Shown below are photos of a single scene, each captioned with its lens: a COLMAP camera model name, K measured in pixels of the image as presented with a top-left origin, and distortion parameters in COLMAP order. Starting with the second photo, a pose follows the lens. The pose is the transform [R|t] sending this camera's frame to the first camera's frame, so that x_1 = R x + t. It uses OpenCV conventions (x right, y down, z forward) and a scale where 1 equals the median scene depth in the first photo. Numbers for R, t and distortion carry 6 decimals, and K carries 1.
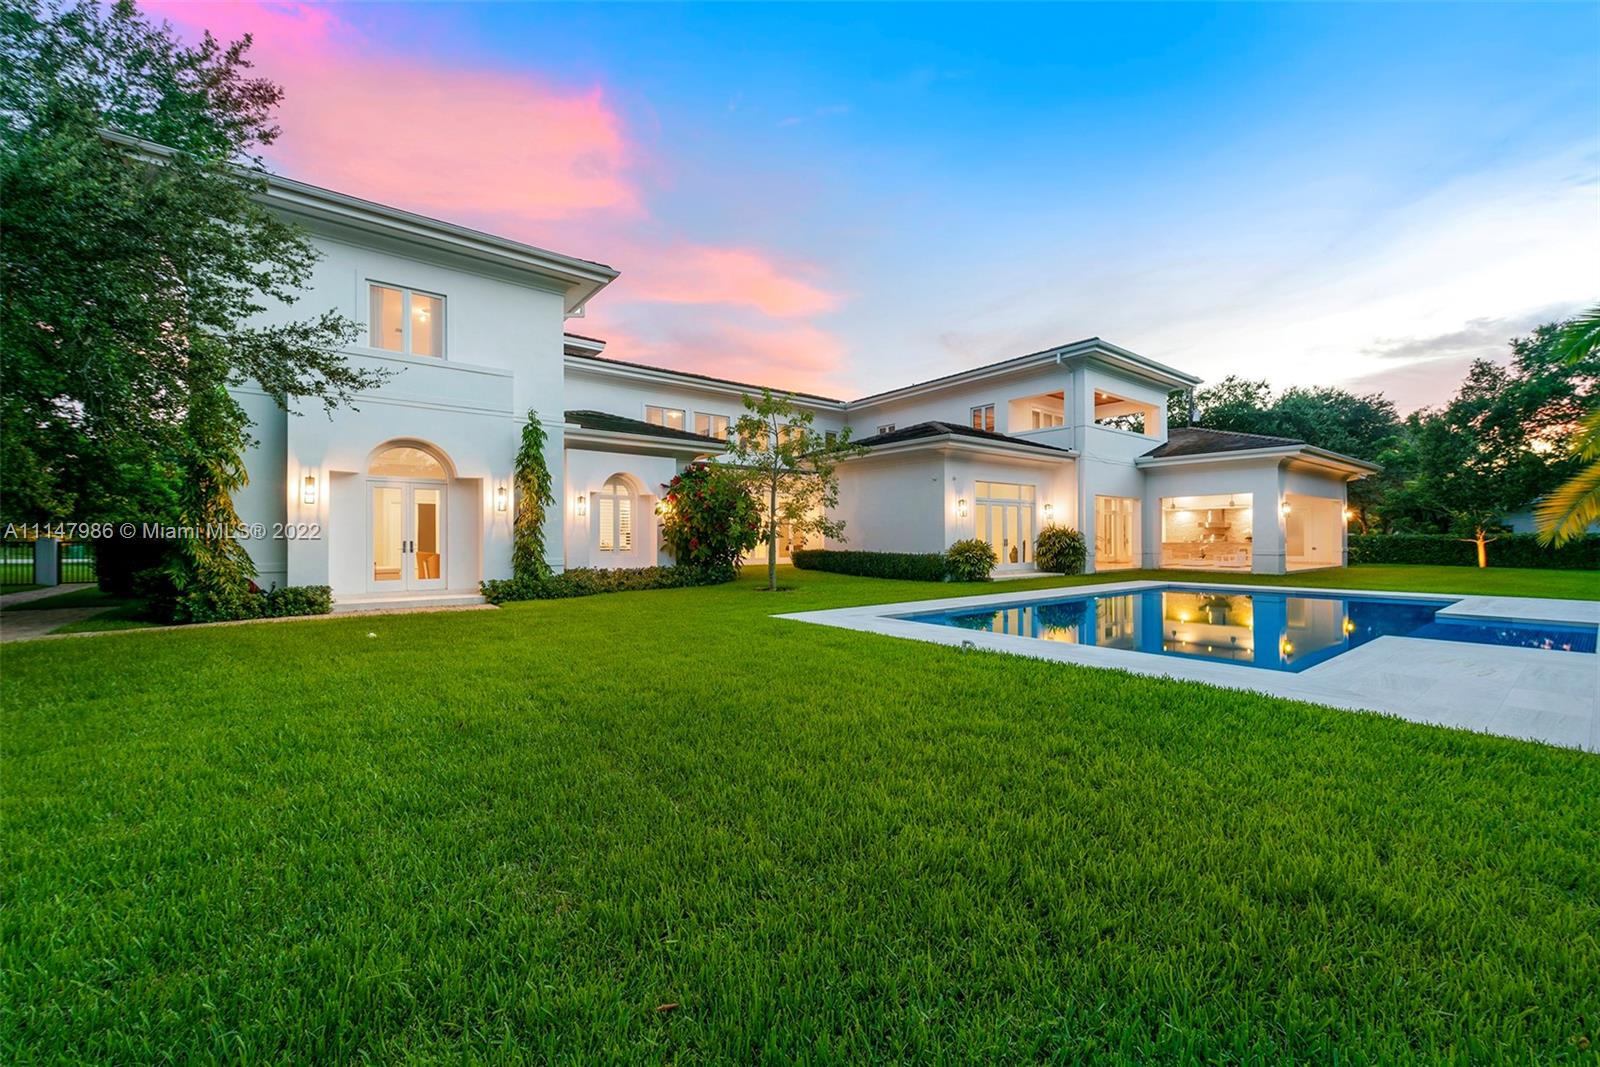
lens RADIAL K [[634.2, 0, 803.6], [0, 634.2, 532.8], [0, 0, 1]] dist [0.007213, -0.000005]
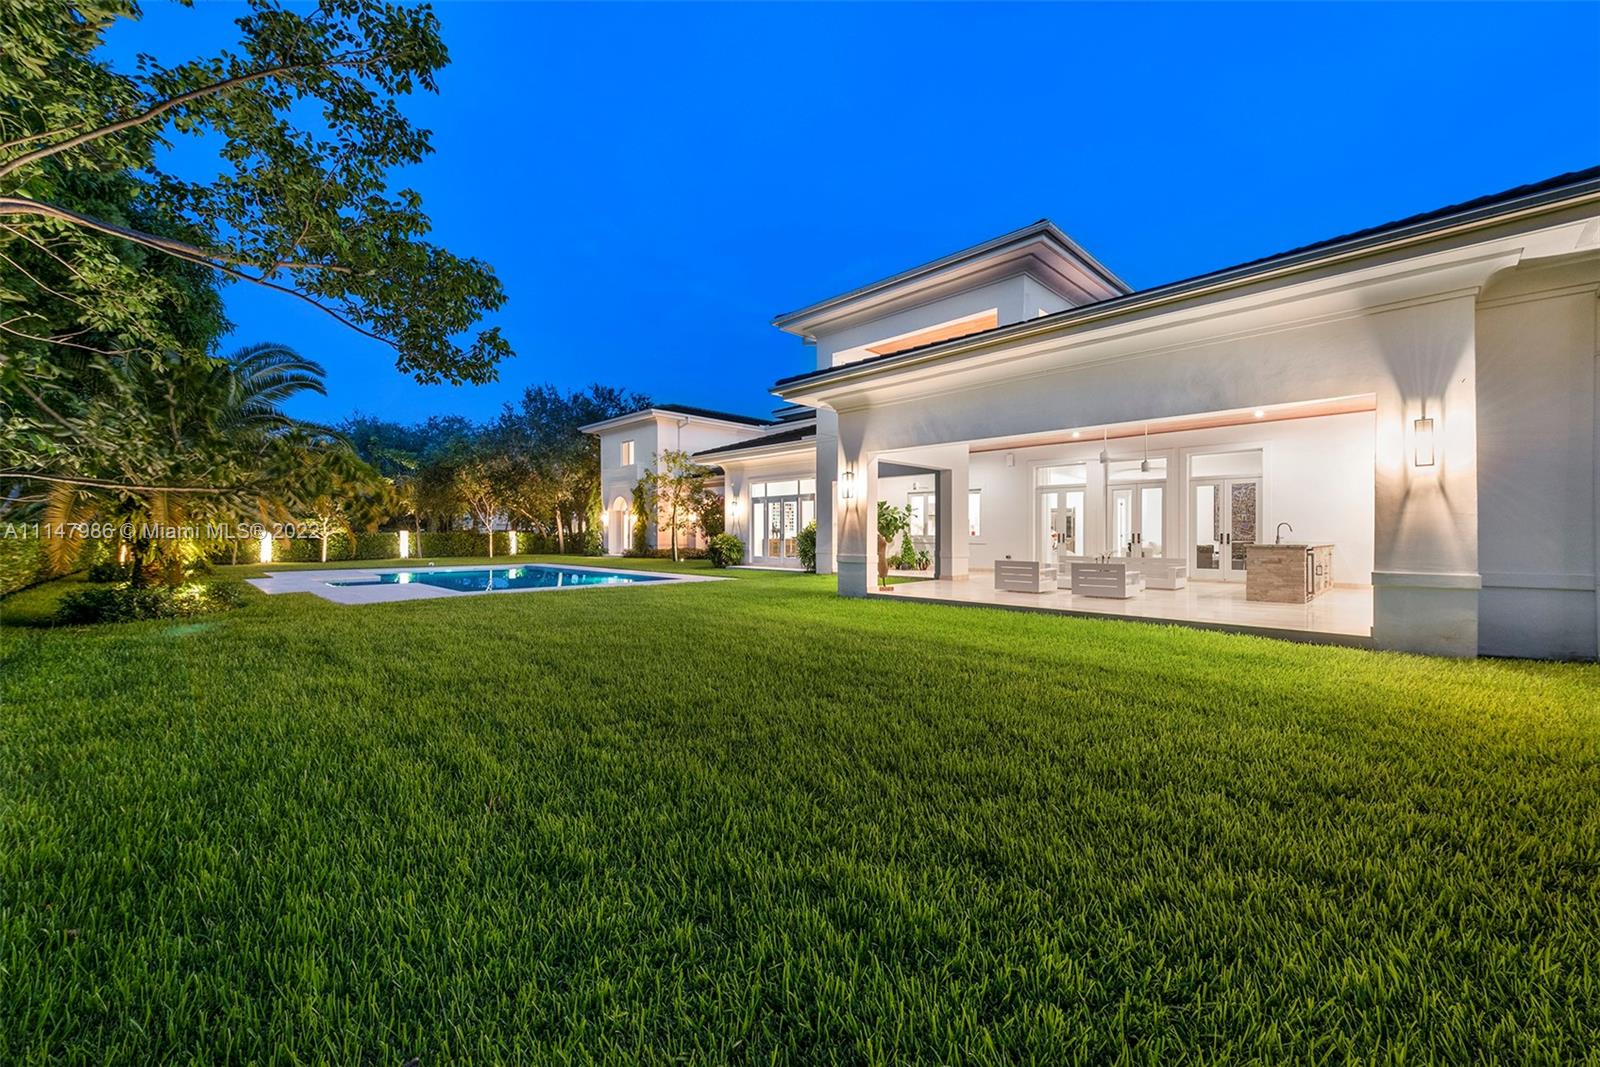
lens RADIAL K [[634.2, 0, 803.6], [0, 634.2, 532.8], [0, 0, 1]] dist [0.007213, -0.000005]
pose [[0.102067, 0.000666, -0.994777, 1.399456], [0.007669, 0.999970, 0.001456, 0.007332], [0.994748, -0.007778, 0.102059, 0.953654]]
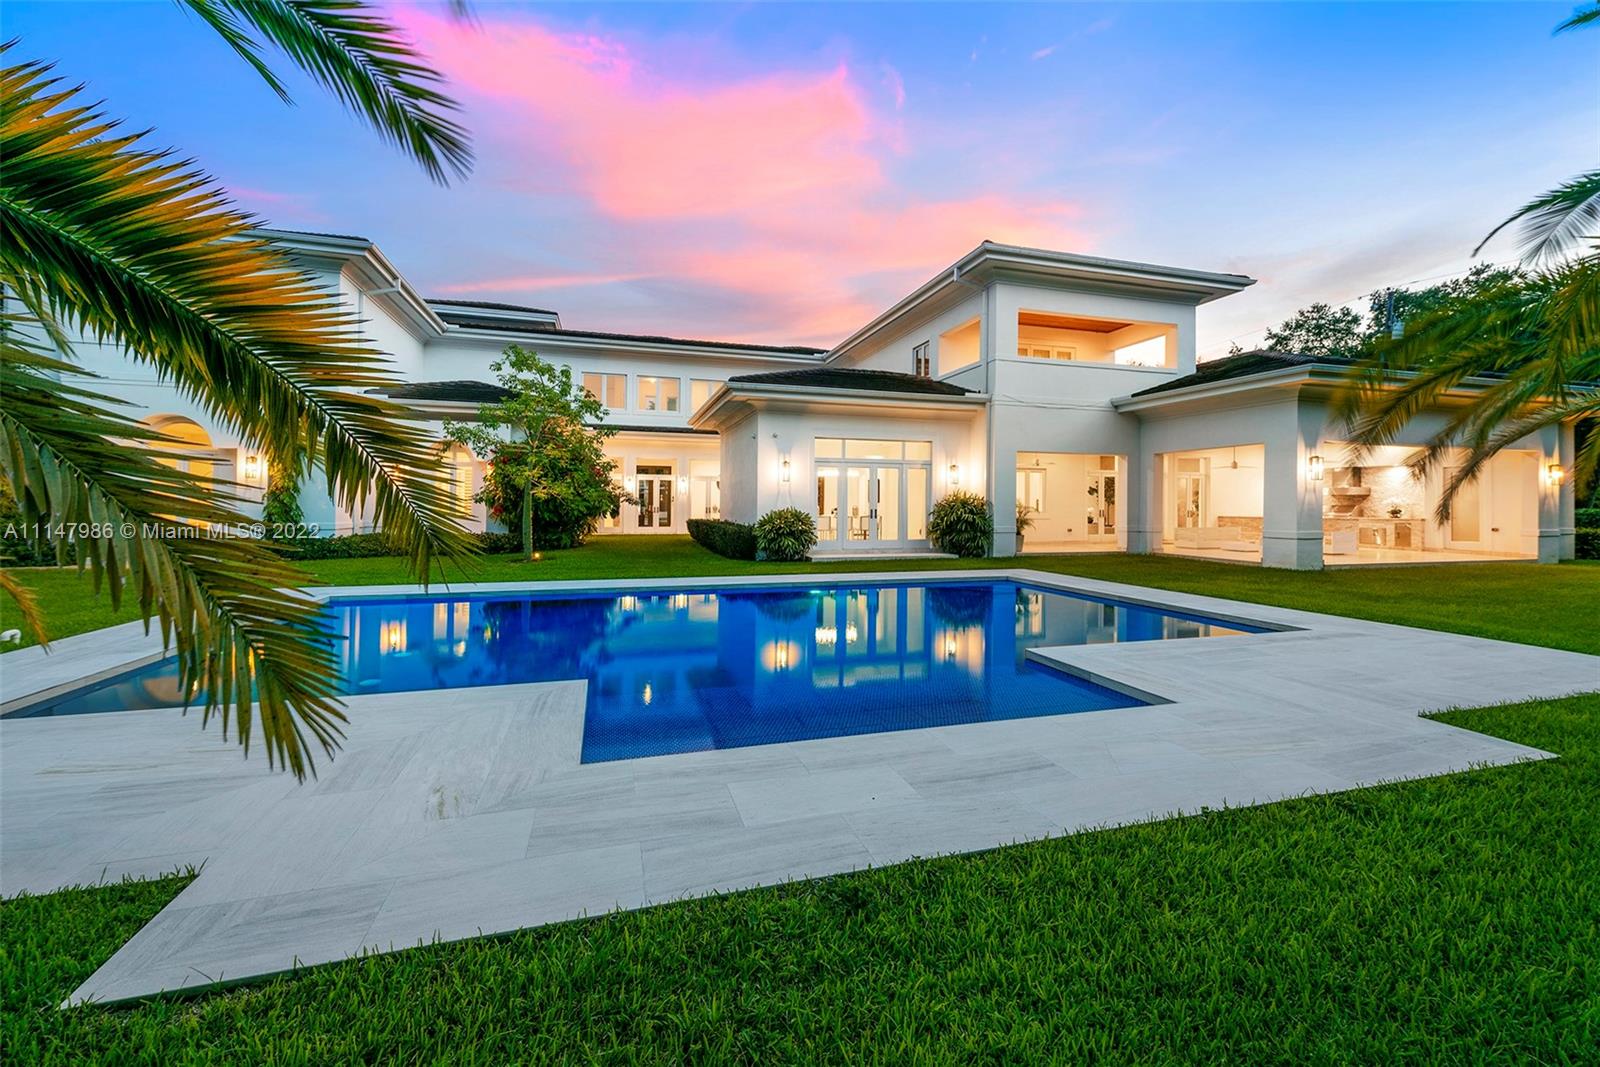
lens RADIAL K [[644.7, 0, 796.4], [0, 644.7, 502.4], [0, 0, 1]] dist [0.004159, 0.000007]
pose [[0.928800, 0.007177, -0.370512, 0.545312], [-0.005830, 0.999972, 0.004754, -0.002038], [0.370536, -0.002255, 0.928815, 0.211660]]
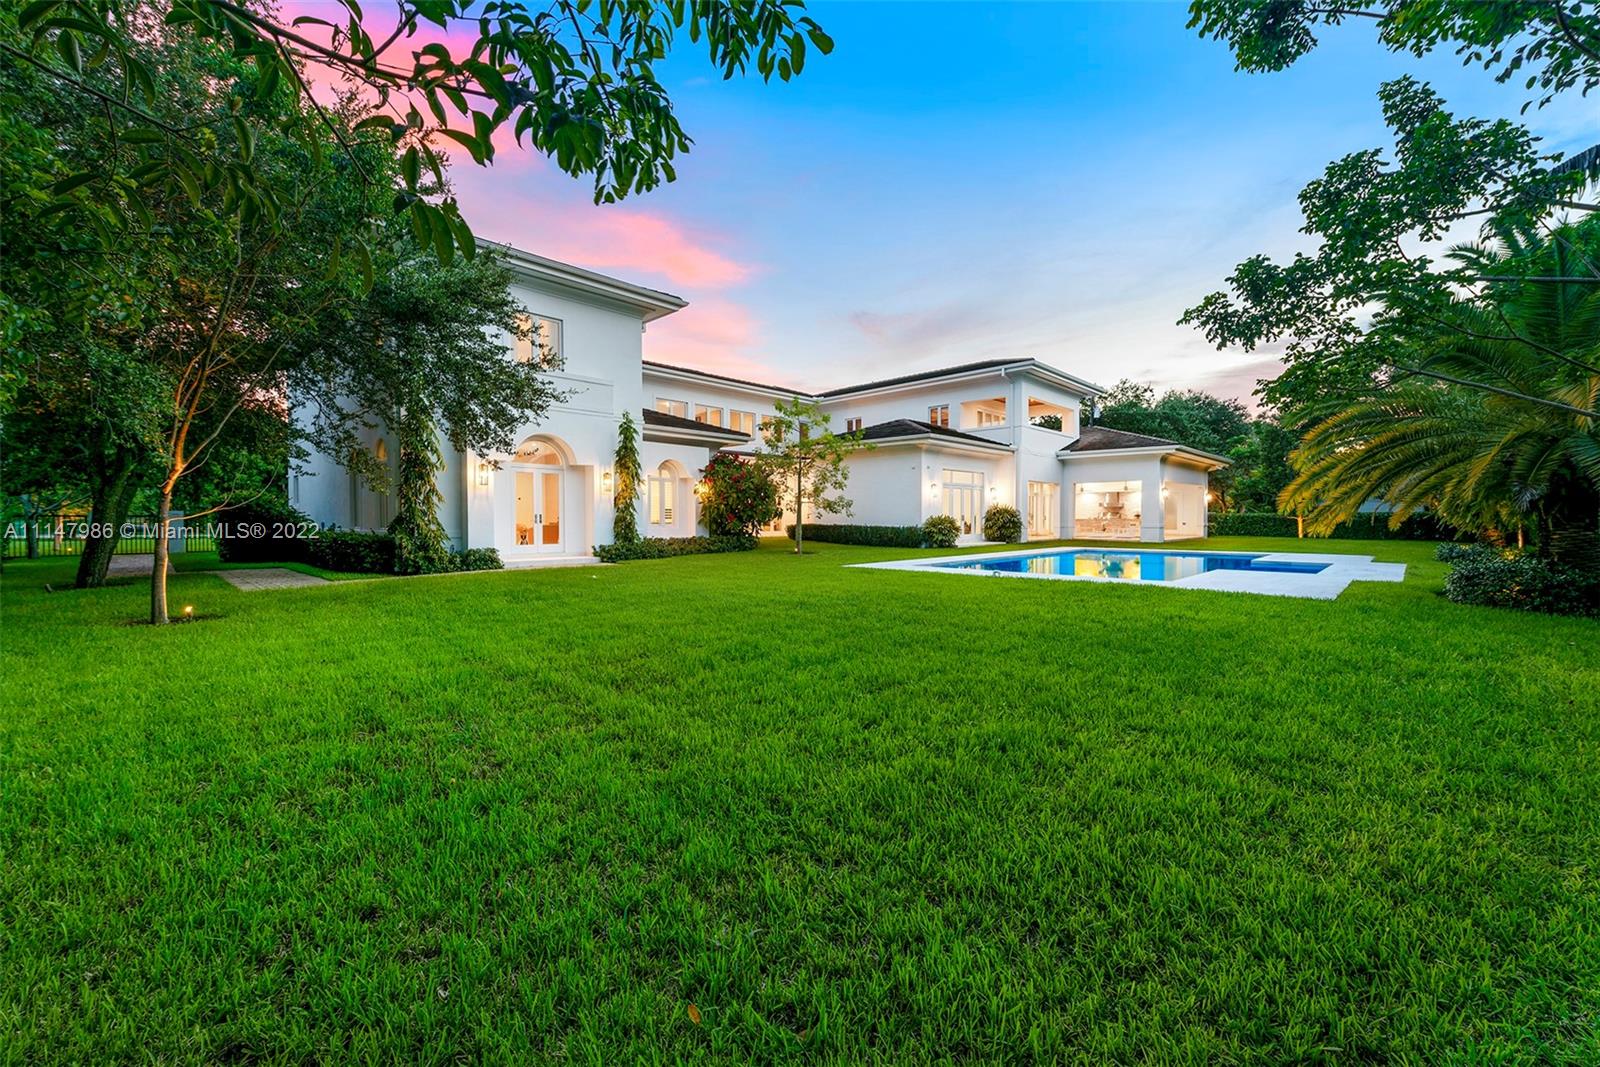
lens RADIAL K [[634.2, 0, 803.6], [0, 634.2, 532.8], [0, 0, 1]] dist [0.007213, -0.000005]
pose [[0.990885, -0.001259, 0.134708, -0.173017], [-0.003269, 0.999437, 0.033385, 0.003881], [-0.134674, -0.033521, 0.990323, -0.220459]]
